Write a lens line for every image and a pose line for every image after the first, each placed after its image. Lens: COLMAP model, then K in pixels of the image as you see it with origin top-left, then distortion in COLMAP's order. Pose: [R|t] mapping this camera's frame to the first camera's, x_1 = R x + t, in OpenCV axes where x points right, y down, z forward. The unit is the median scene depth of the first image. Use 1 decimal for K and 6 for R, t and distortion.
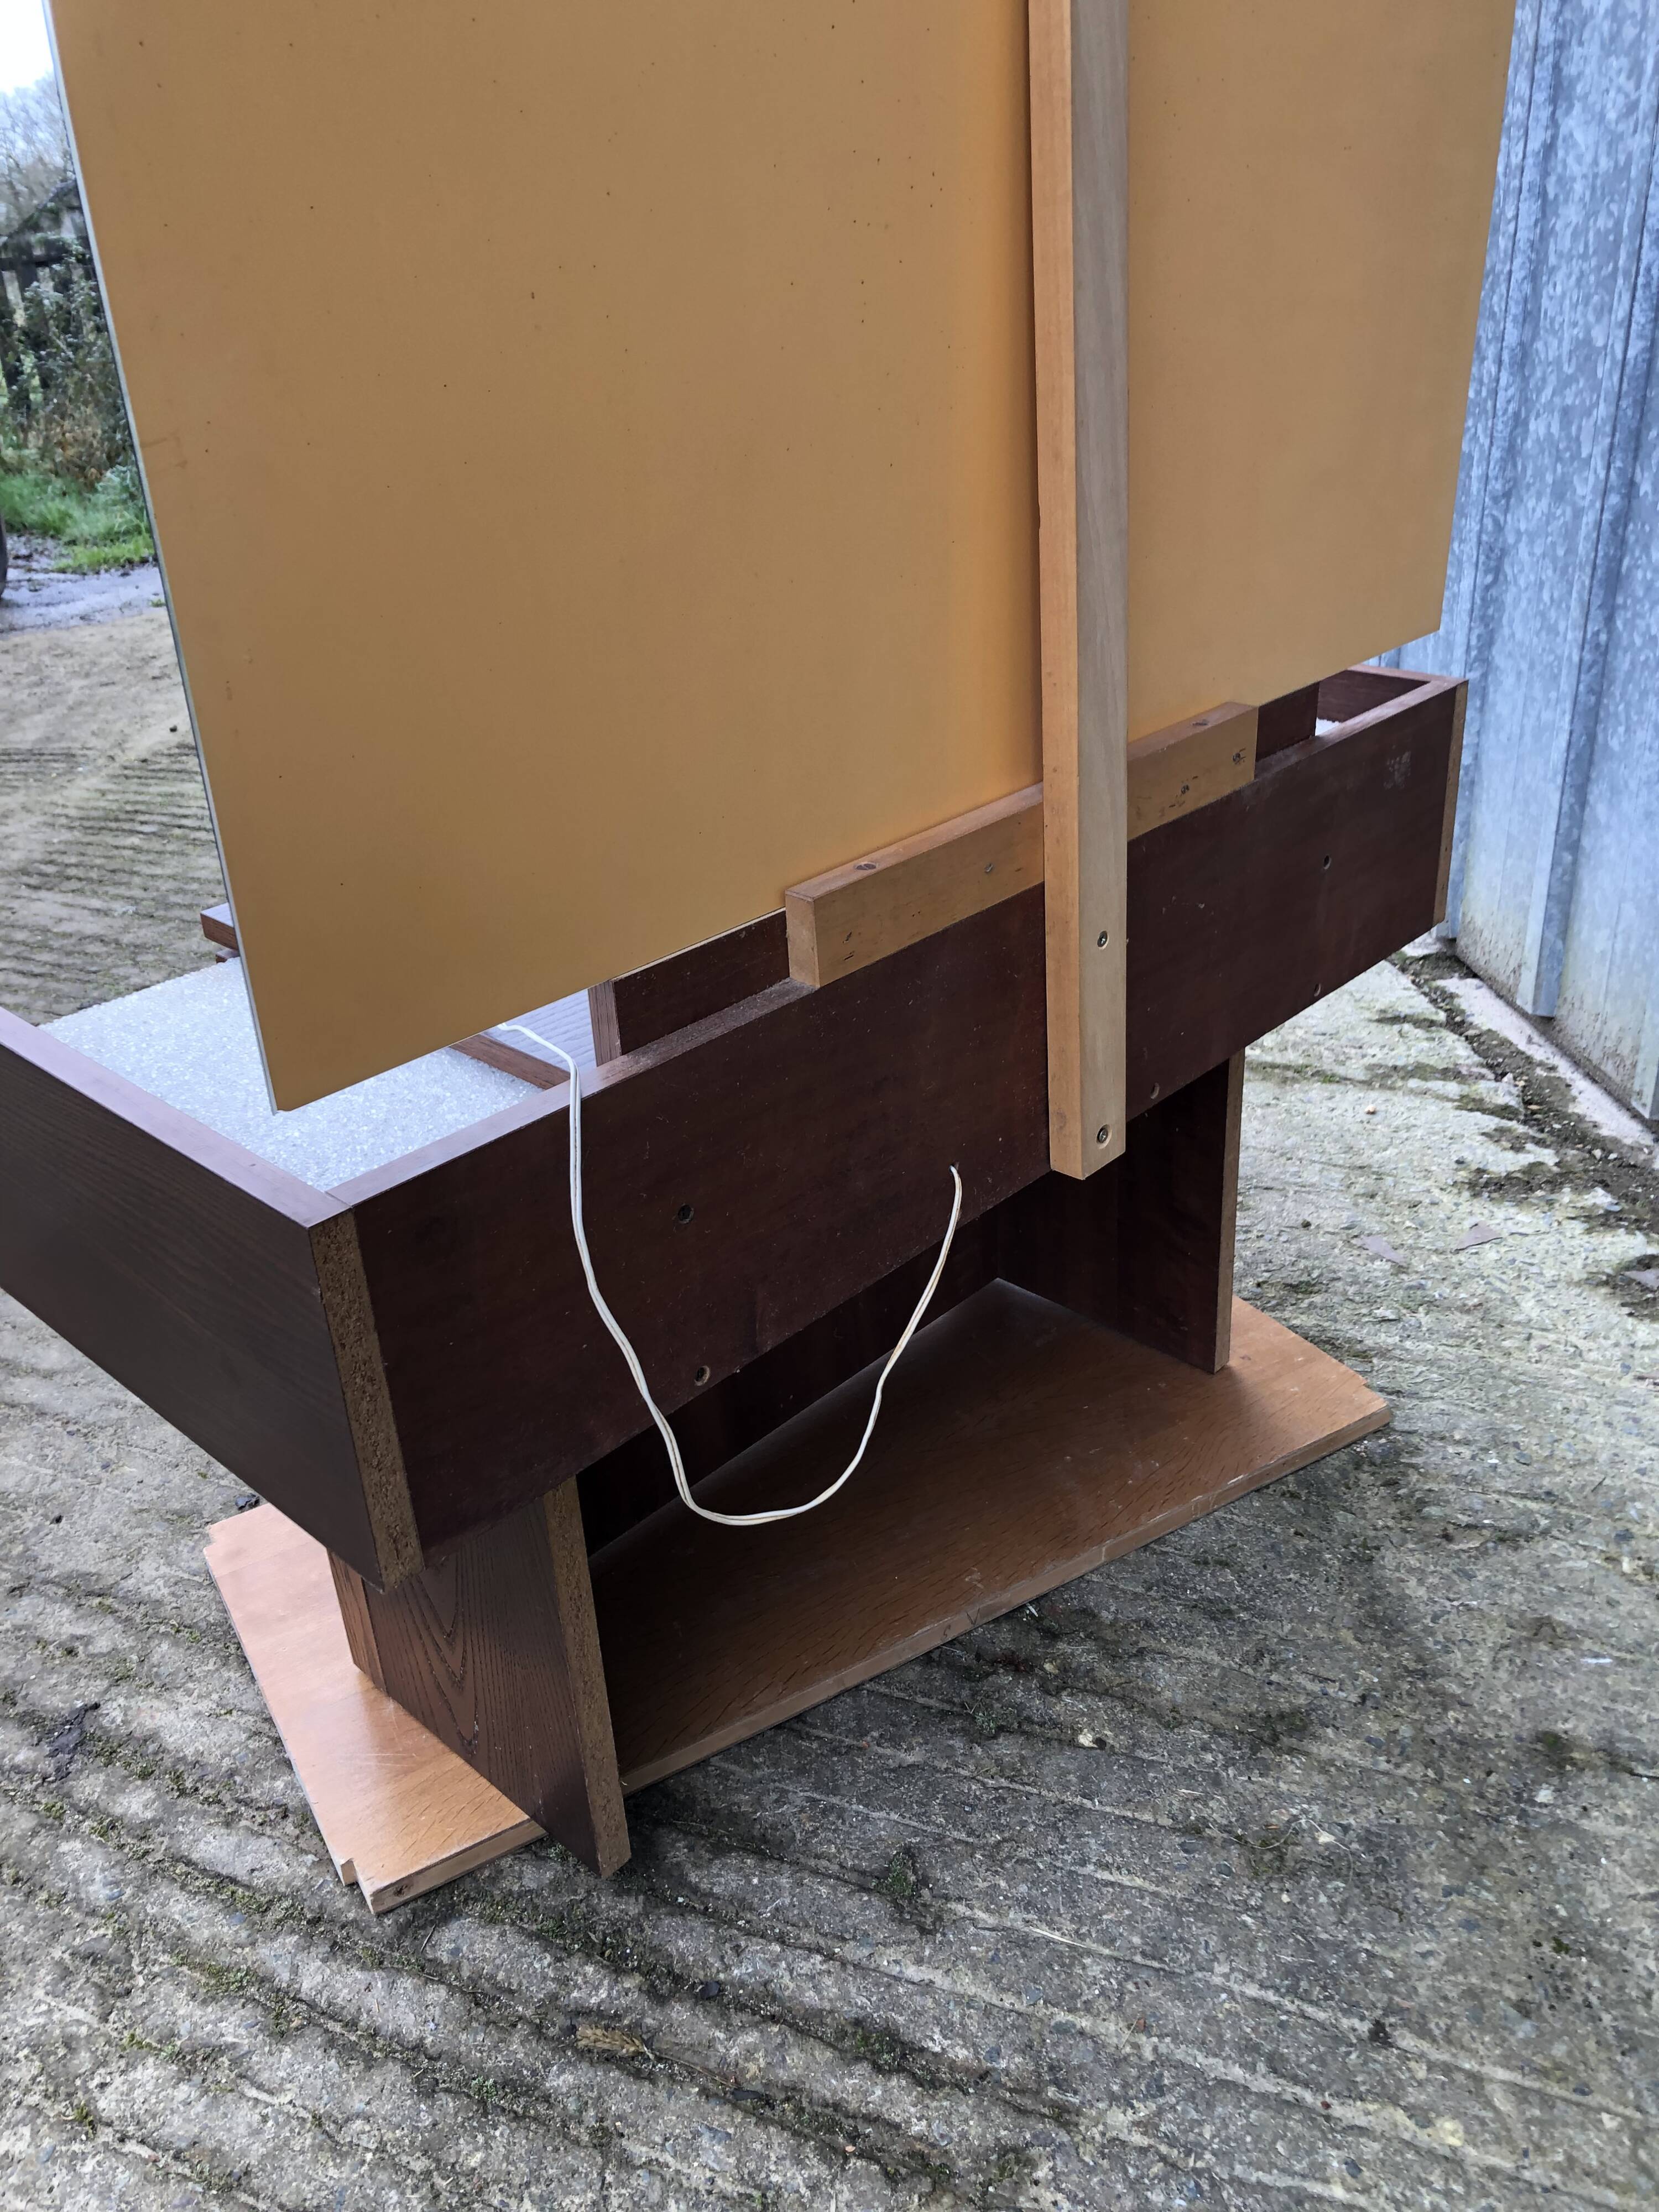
lens RADIAL K [[1814.6, 0, 829.9], [0, 1814.6, 1100.6], [0, 0, 1]] dist [-0.008897, 0.040393]
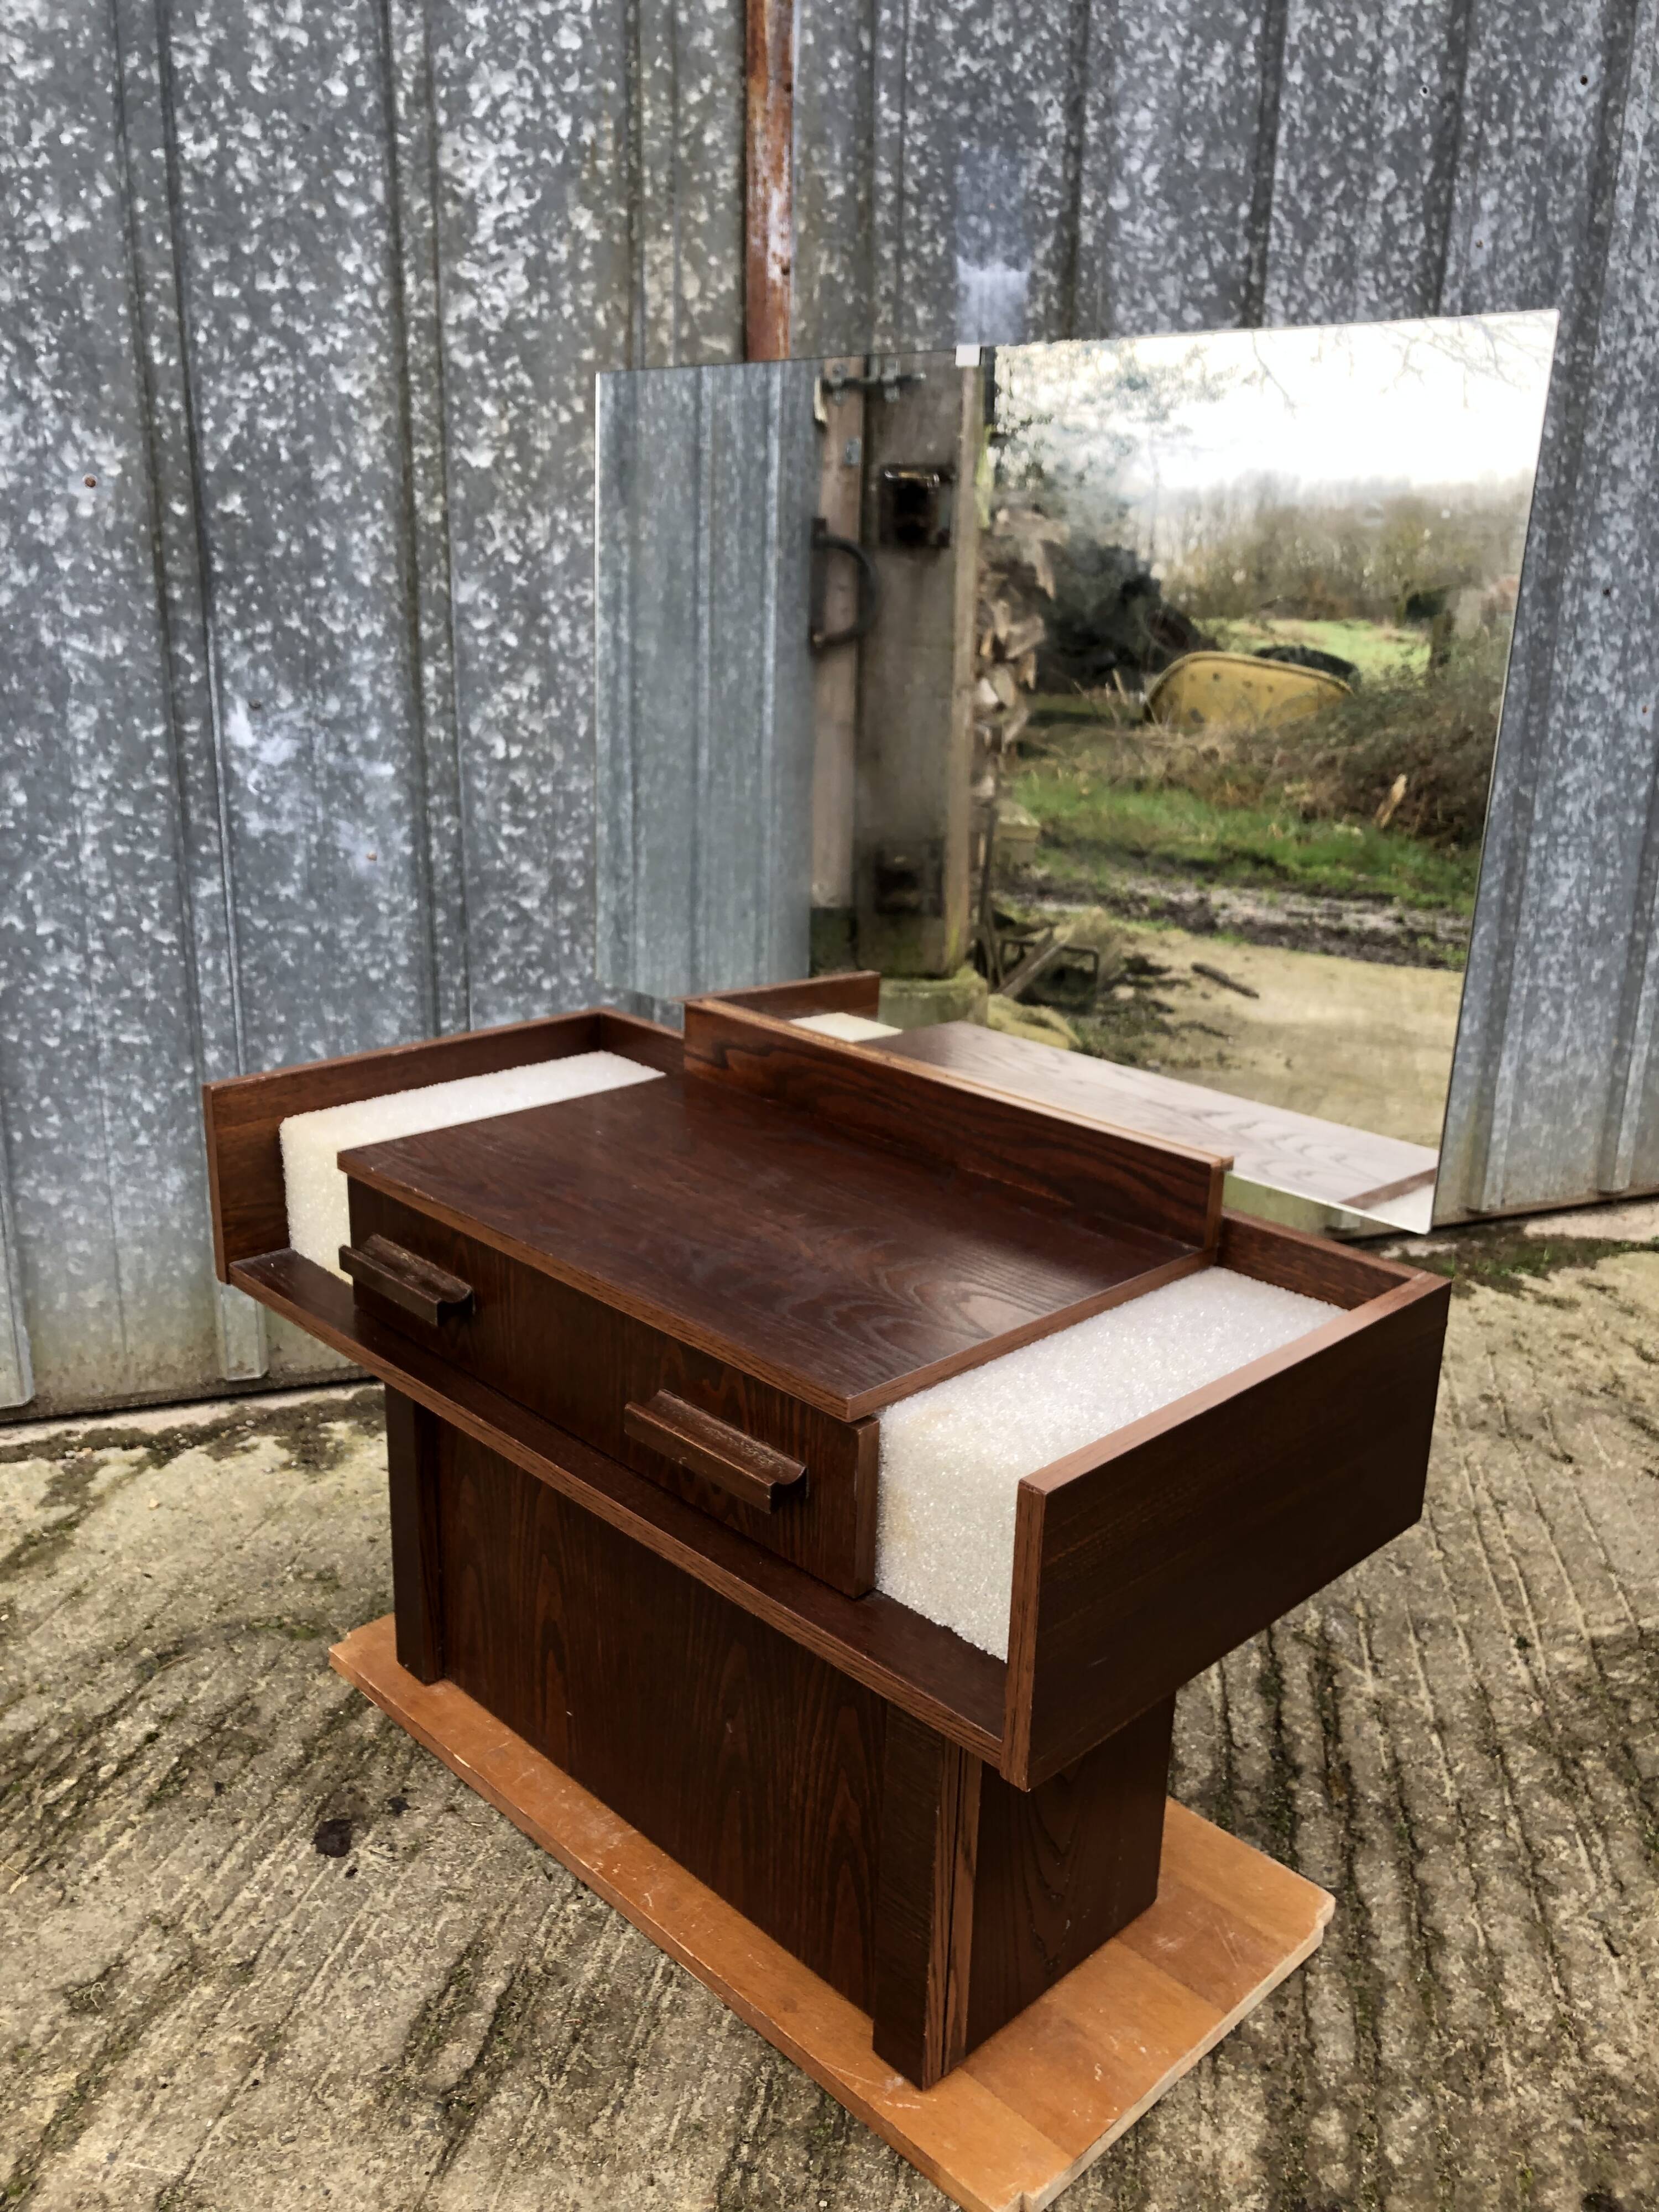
lens RADIAL K [[1835.2, 0, 842.9], [0, 1835.2, 1091.4], [0, 0, 1]] dist [-0.020384, 0.058295]
pose [[-0.248197, -0.228750, 0.941314, -1.149780], [0.412384, 0.854322, 0.316343, -0.574282], [-0.876548, 0.466699, -0.117707, 1.059648]]
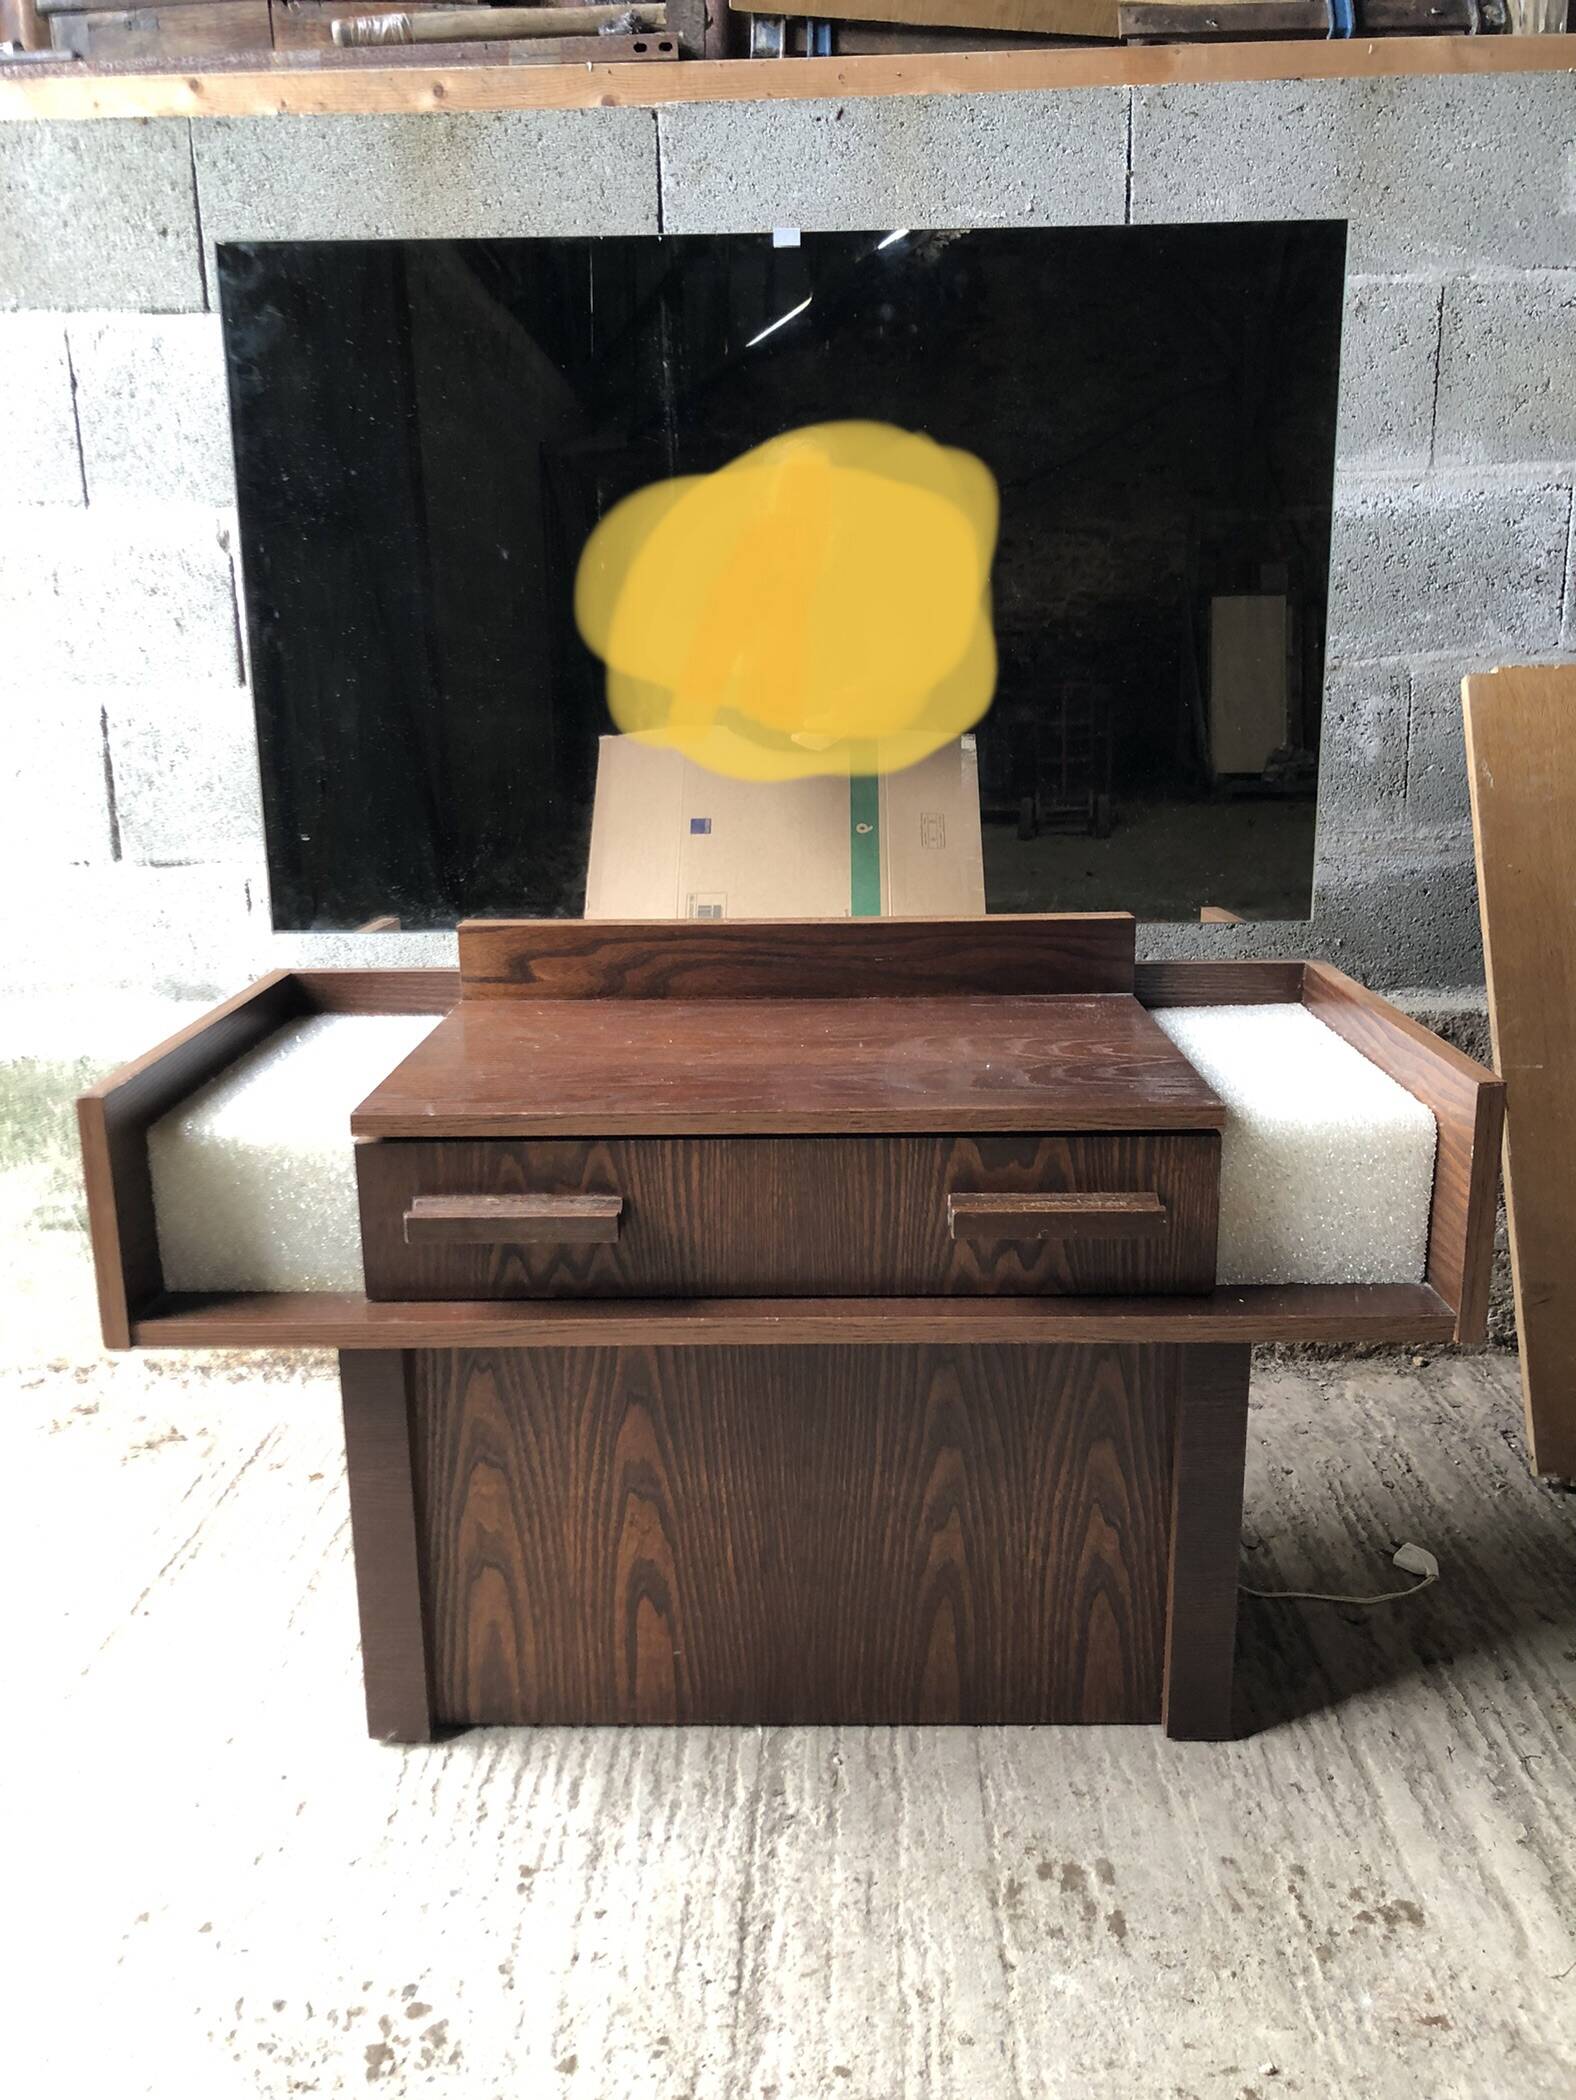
lens RADIAL K [[1680.6, 0, 788.7], [0, 1680.6, 1000.6], [0, 0, 1]] dist [-0.037529, -0.000318]
pose [[-0.851802, -0.026257, 0.523205, -0.616645], [0.290400, 0.807574, 0.513314, -0.748189], [-0.436005, 0.589181, -0.680268, 1.726992]]
